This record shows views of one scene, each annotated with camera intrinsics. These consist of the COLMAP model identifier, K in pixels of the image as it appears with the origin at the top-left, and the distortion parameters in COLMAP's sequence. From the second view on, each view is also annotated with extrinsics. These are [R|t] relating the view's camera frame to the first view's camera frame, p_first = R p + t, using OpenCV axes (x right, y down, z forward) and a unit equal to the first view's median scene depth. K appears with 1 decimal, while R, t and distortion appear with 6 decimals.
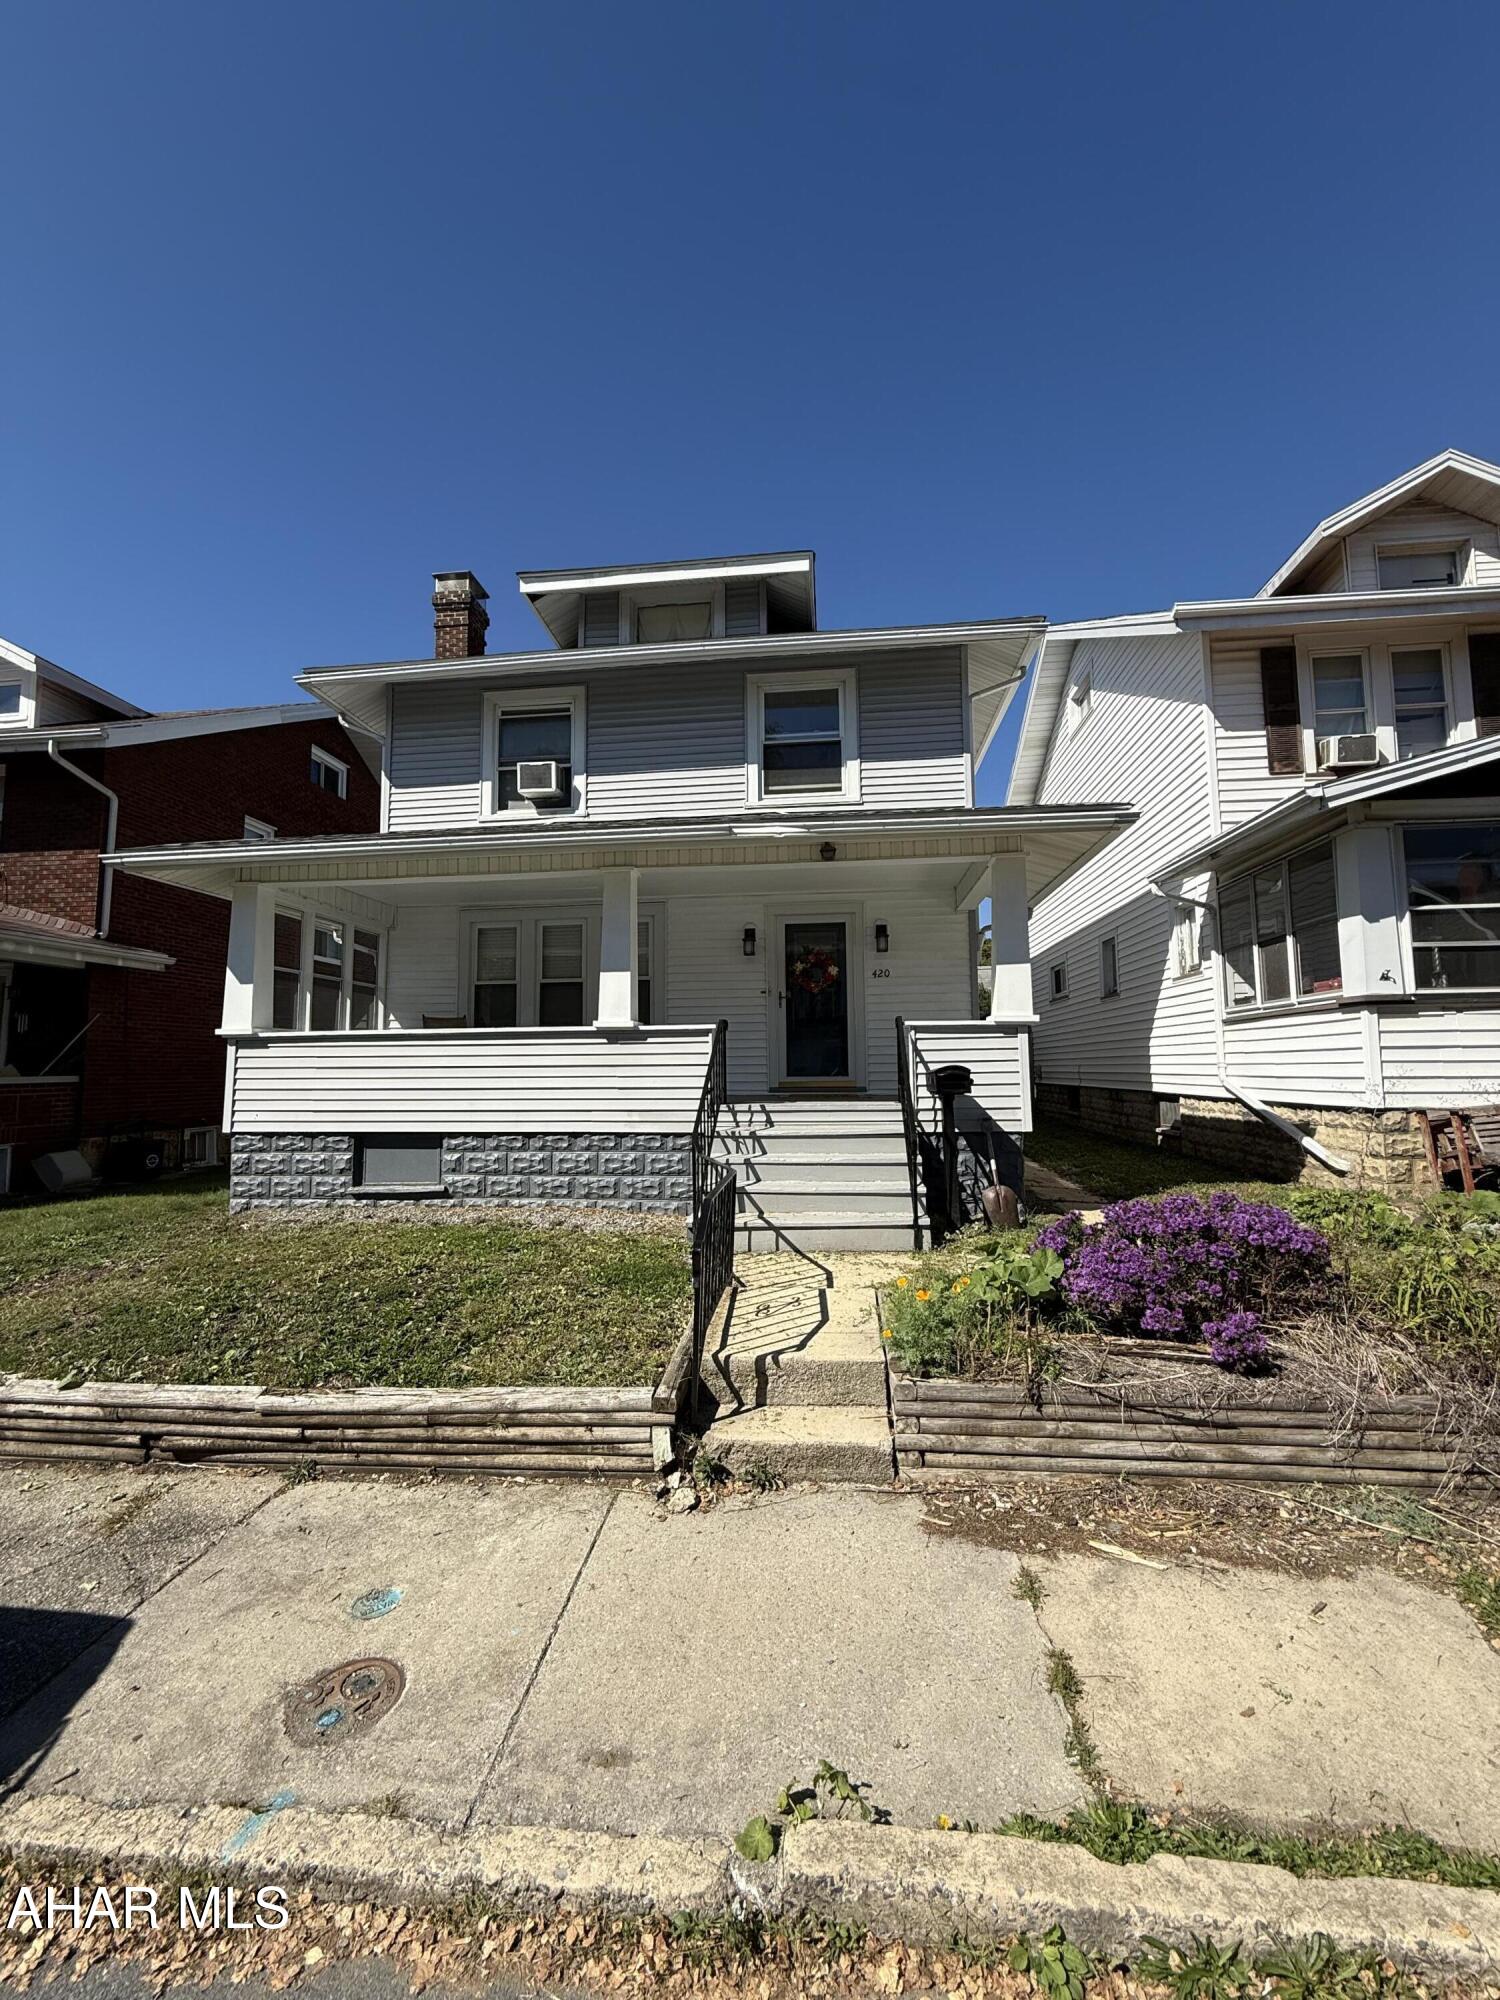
lens RADIAL K [[801.5, 0, 749.2], [0, 801.5, 1000.4], [0, 0, 1]] dist [0.000832, -0.000209]
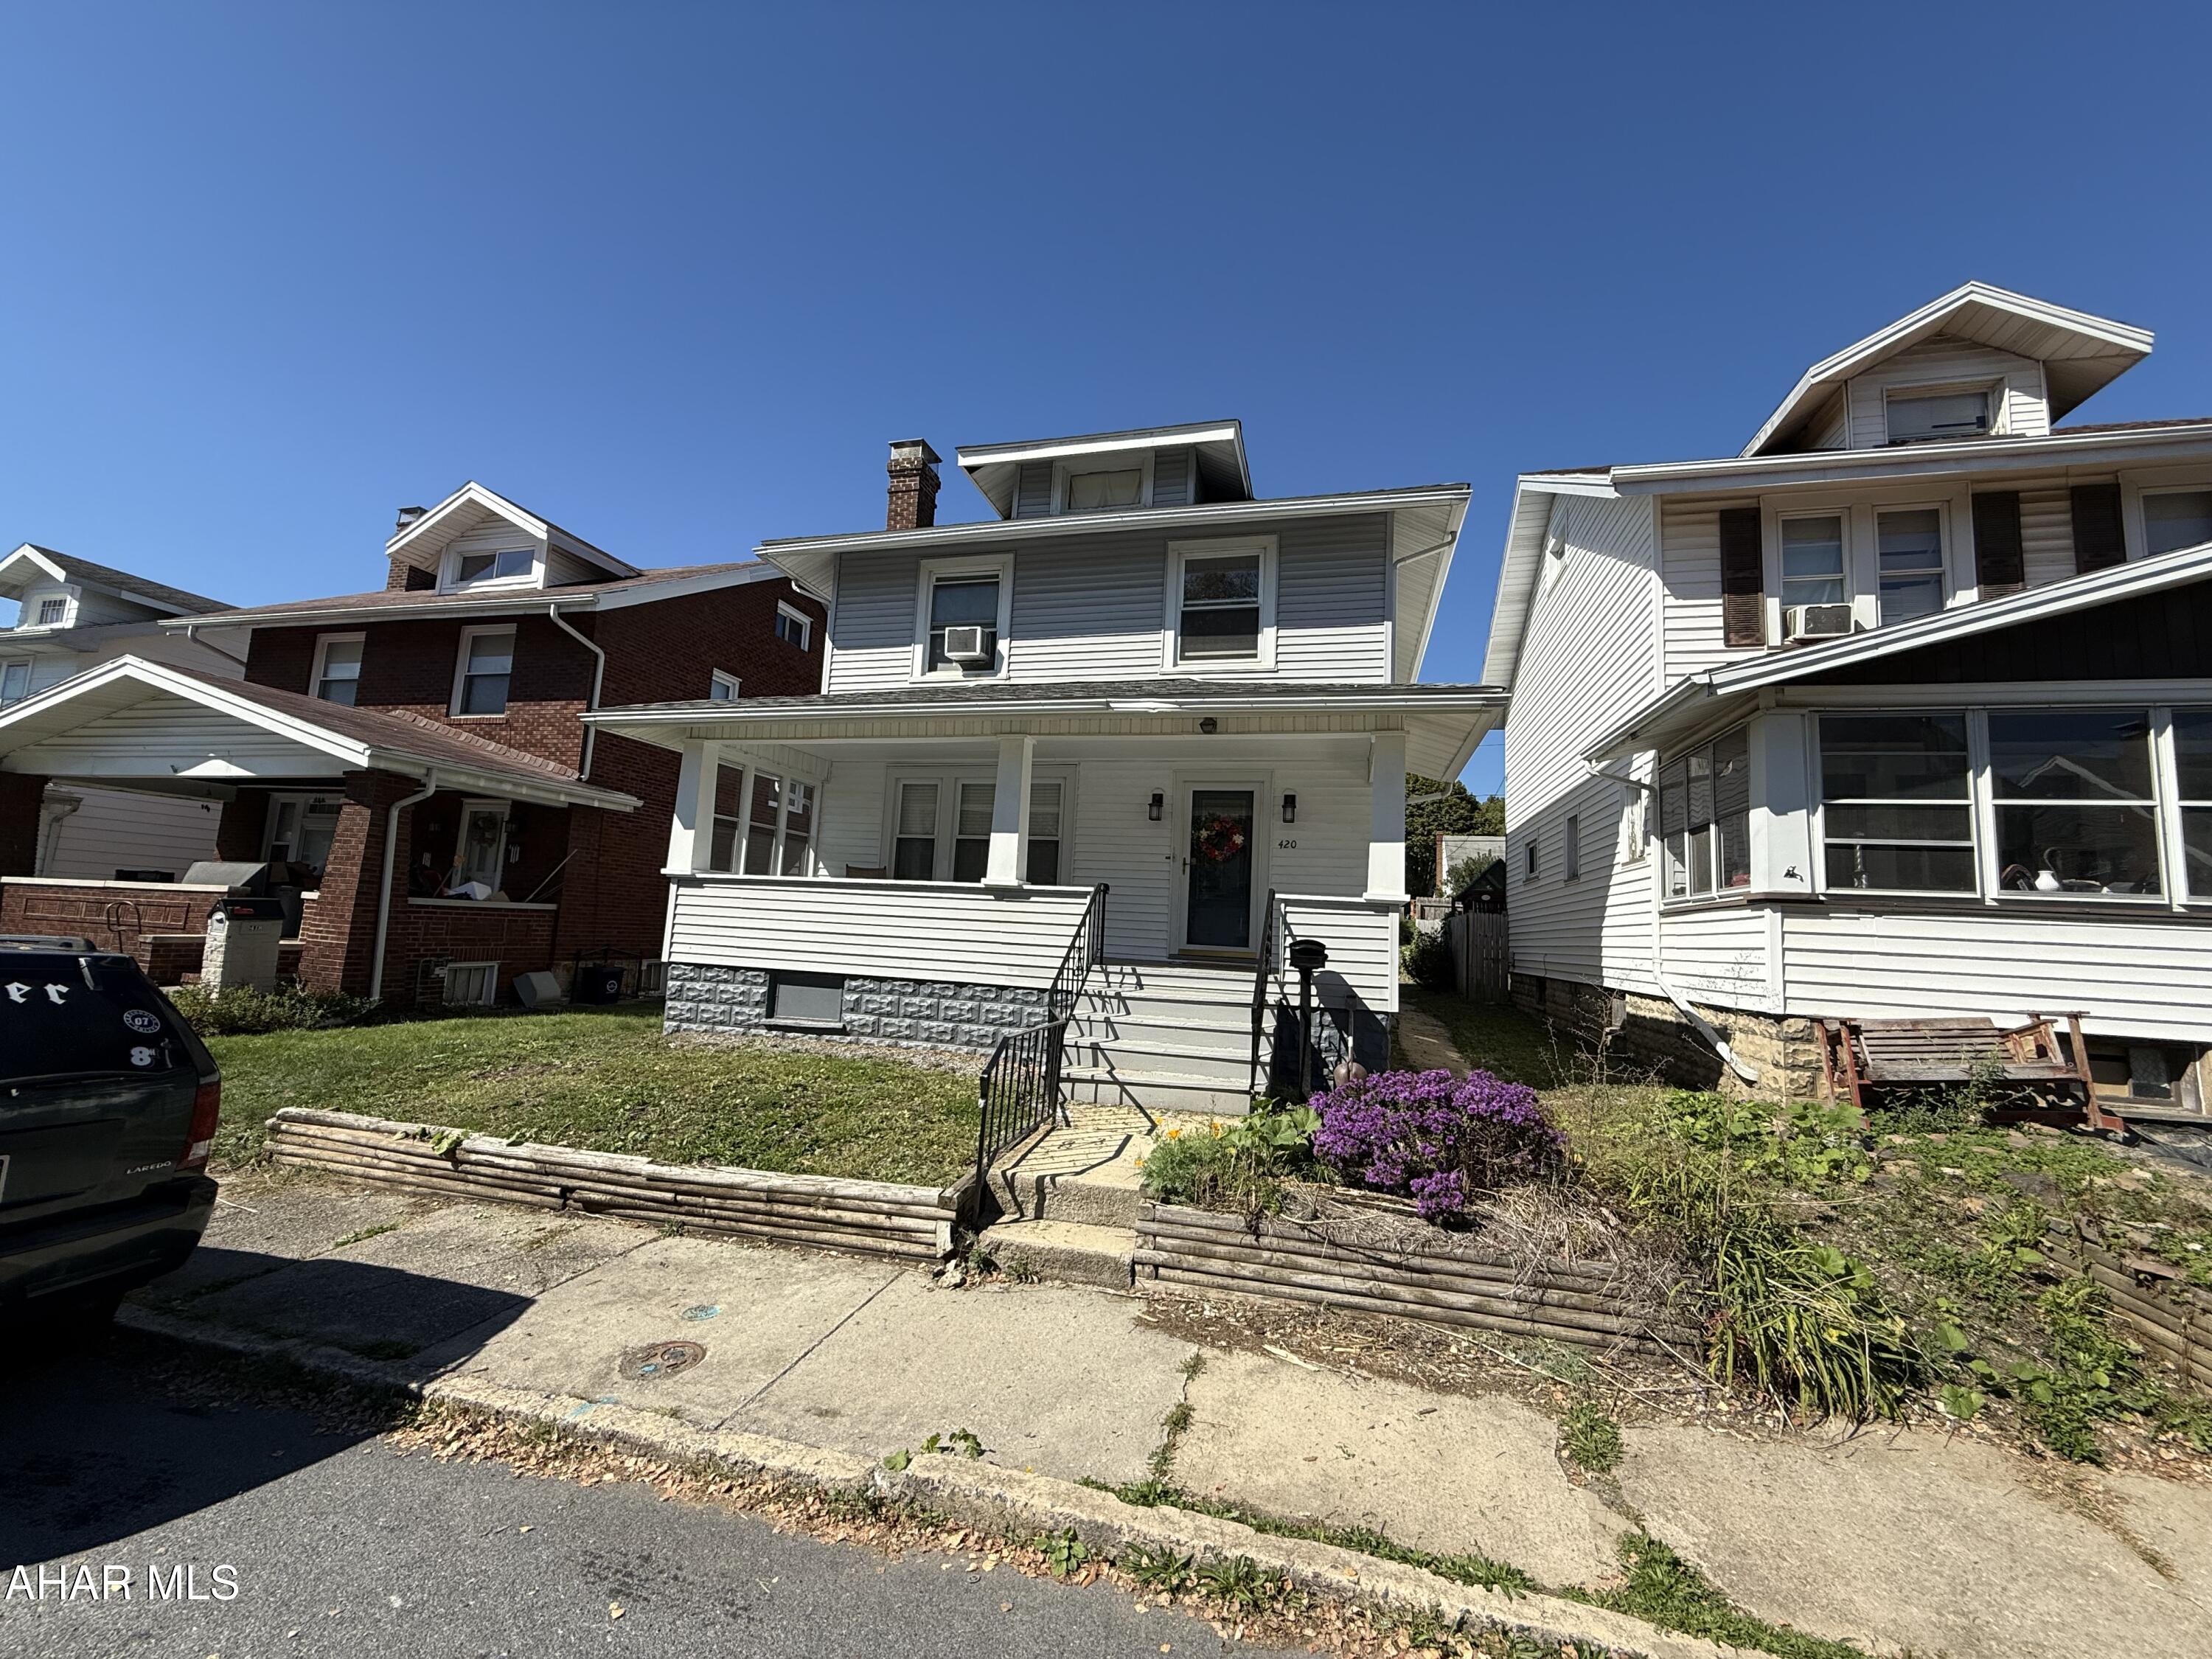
lens RADIAL K [[886.5, 0, 1099.5], [0, 886.5, 831.4], [0, 0, 1]] dist [0.000832, -0.000209]
pose [[0.985973, 0.041559, -0.161645, 0.150891], [-0.046697, 0.998513, -0.028114, -0.011059], [0.160237, 0.035268, 0.986448, -0.141764]]
